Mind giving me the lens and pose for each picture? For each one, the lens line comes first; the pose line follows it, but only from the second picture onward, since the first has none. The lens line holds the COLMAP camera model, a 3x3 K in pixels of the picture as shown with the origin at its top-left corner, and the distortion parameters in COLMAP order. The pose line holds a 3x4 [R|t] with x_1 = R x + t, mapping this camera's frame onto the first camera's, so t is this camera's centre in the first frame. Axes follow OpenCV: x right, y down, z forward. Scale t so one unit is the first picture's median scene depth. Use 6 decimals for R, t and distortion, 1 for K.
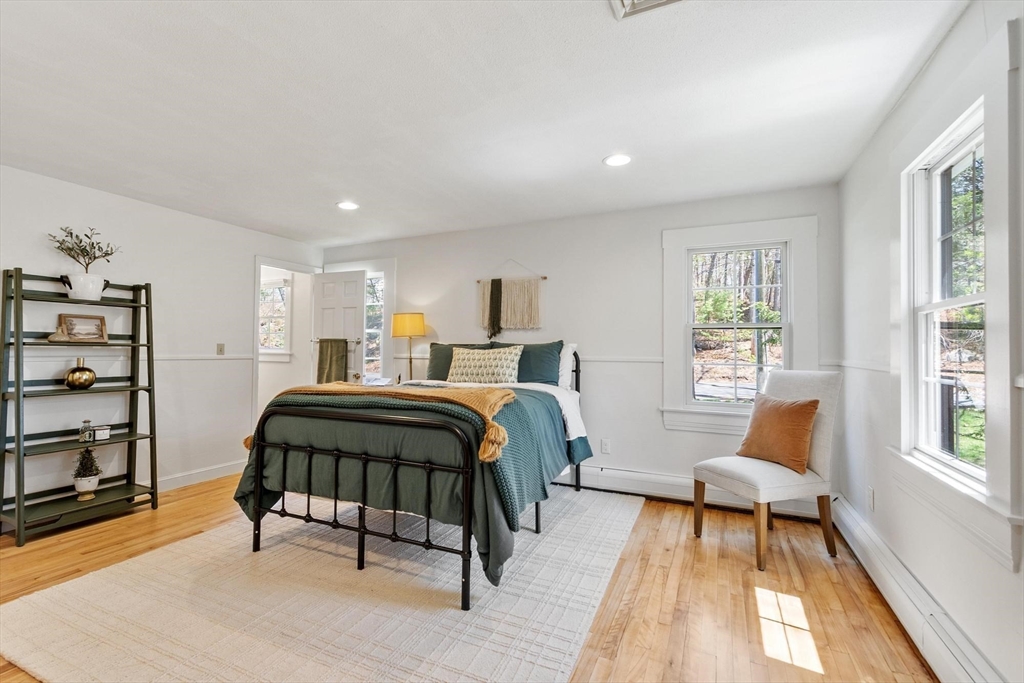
lens RADIAL K [[452.9, 0, 517.1], [0, 452.9, 337.6], [0, 0, 1]] dist [0.004621, -0.000276]
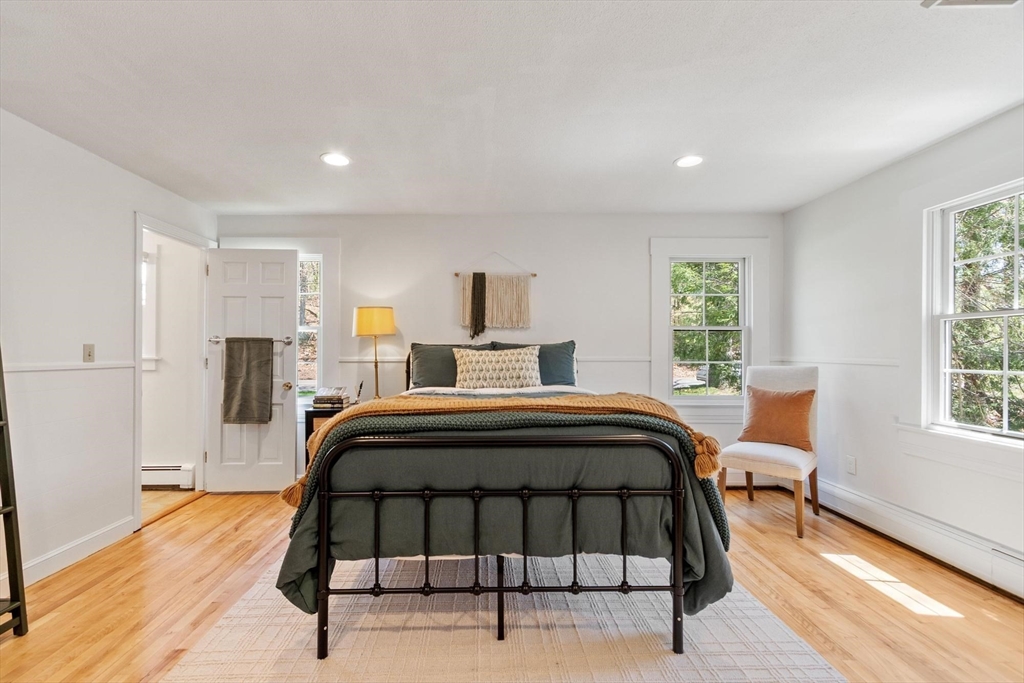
lens RADIAL K [[427.2, 0, 511.1], [0, 427.2, 347.2], [0, 0, 1]] dist [0.004915, -0.000250]
pose [[0.903999, -0.004543, 0.427511, -0.431667], [-0.004291, 0.999797, 0.019697, 0.003415], [-0.427514, -0.019641, 0.903795, 0.237734]]
